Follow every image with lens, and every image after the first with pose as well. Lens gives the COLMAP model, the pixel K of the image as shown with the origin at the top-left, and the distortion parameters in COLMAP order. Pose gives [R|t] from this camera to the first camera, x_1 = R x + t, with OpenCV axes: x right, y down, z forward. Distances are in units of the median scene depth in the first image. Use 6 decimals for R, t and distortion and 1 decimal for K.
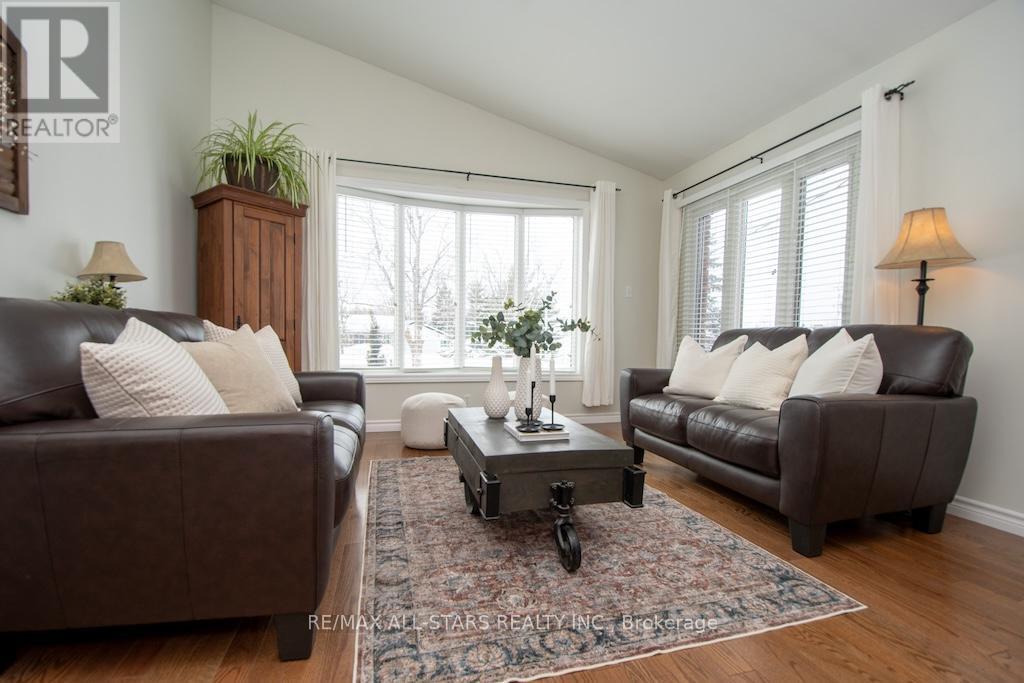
lens RADIAL K [[457.0, 0, 508.3], [0, 457.0, 345.9], [0, 0, 1]] dist [0.011637, -0.020933]
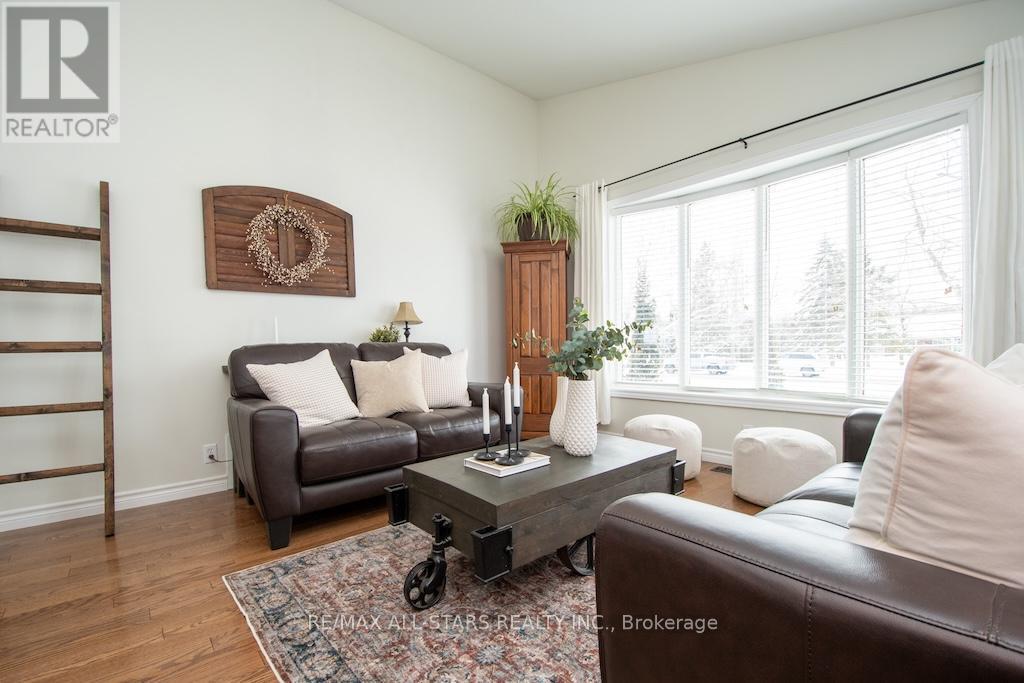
lens RADIAL K [[457.0, 0, 508.3], [0, 457.0, 345.9], [0, 0, 1]] dist [0.011637, -0.020933]
pose [[0.427905, -0.022648, -0.903540, 1.057857], [0.005175, 0.999731, -0.022608, -0.026121], [0.903809, 0.004998, 0.427907, 0.745301]]
